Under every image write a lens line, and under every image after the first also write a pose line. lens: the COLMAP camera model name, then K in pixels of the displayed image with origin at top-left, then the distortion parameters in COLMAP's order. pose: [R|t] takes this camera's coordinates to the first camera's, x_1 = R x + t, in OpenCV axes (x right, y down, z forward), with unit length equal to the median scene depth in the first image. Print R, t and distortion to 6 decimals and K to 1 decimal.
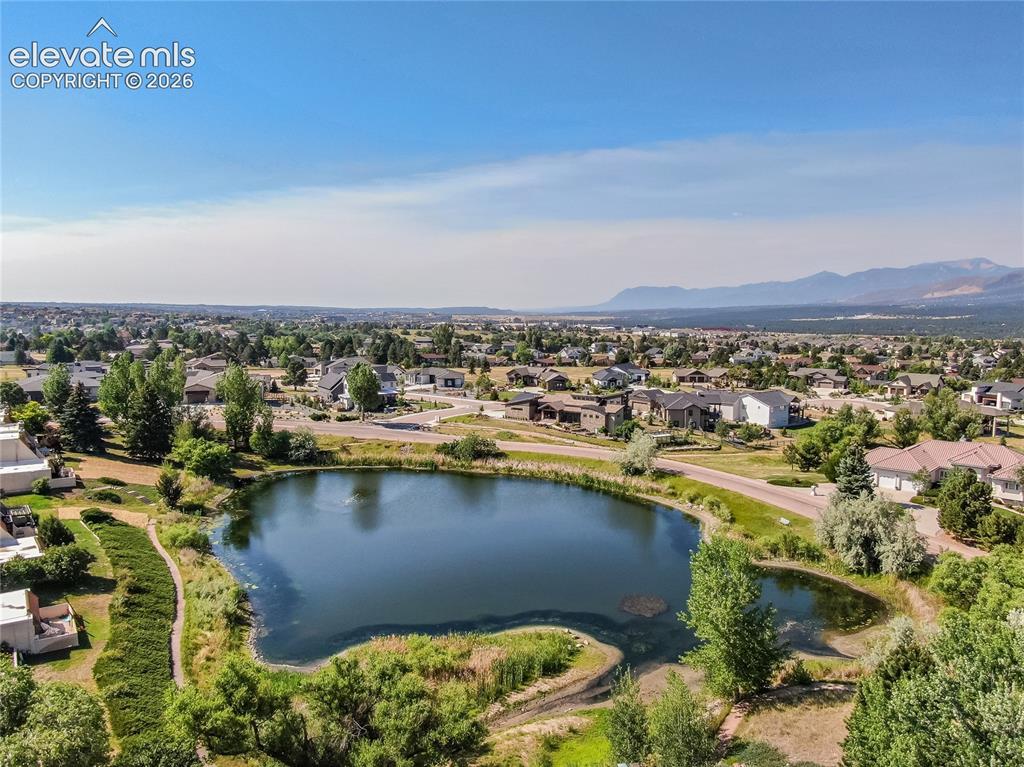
lens RADIAL K [[742.9, 0, 512.0], [0, 742.9, 383.5], [0, 0, 1]] dist [-0.011087, -0.001431]
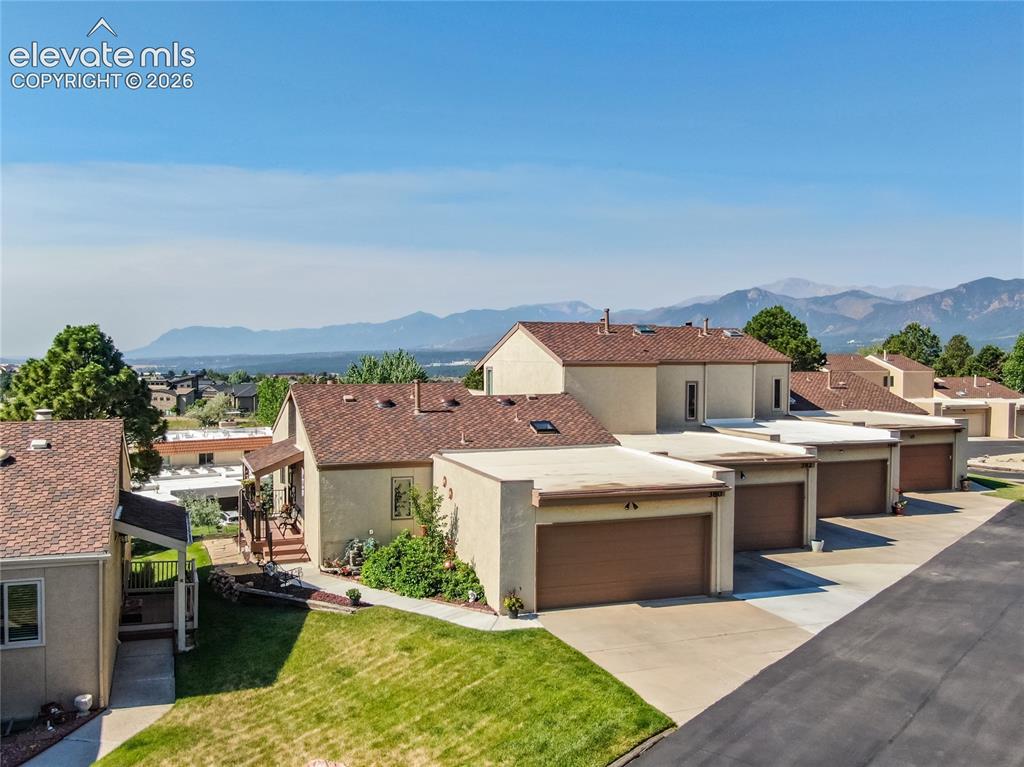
lens RADIAL K [[959.5, 0, 512.0], [0, 959.5, 383.5], [0, 0, 1]] dist [0.003572, 0.018620]
pose [[0.881840, -0.010297, 0.471435, -0.053367], [0.044125, 0.997177, -0.060757, 0.071672], [-0.469479, 0.074380, 0.879805, -0.231934]]
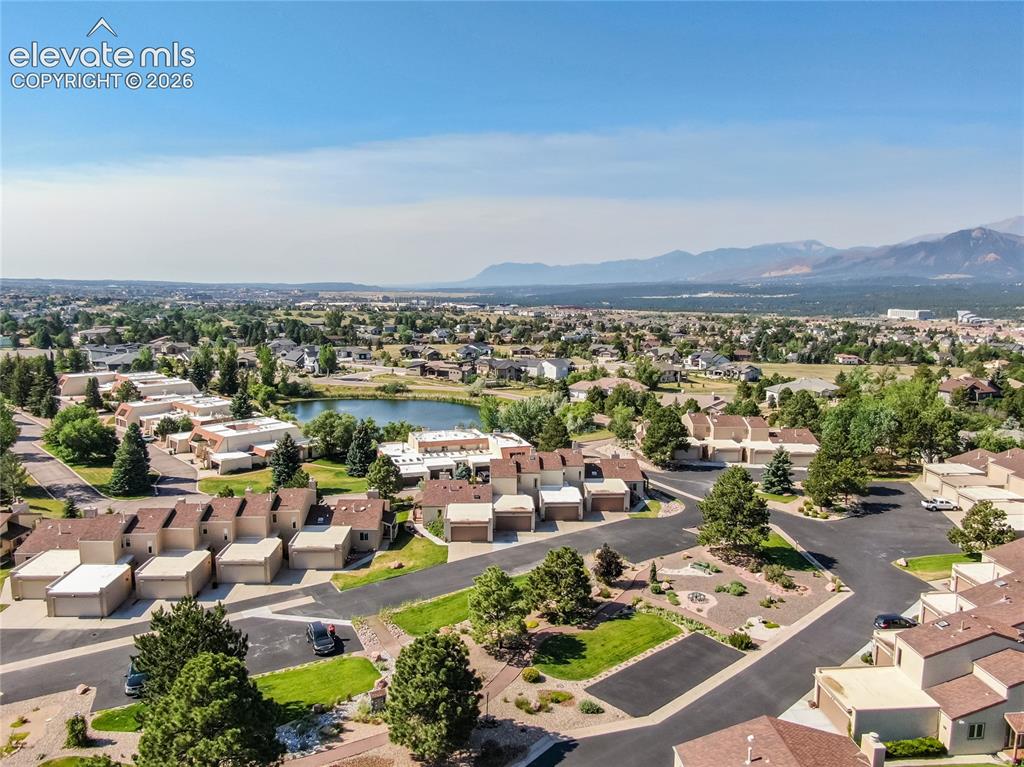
lens RADIAL K [[742.9, 0, 512.0], [0, 742.9, 383.5], [0, 0, 1]] dist [-0.011087, -0.001431]
pose [[0.984136, -0.017731, 0.176528, -0.045611], [0.011968, 0.999362, 0.033661, 0.005904], [-0.177013, -0.031014, 0.983720, -0.484621]]
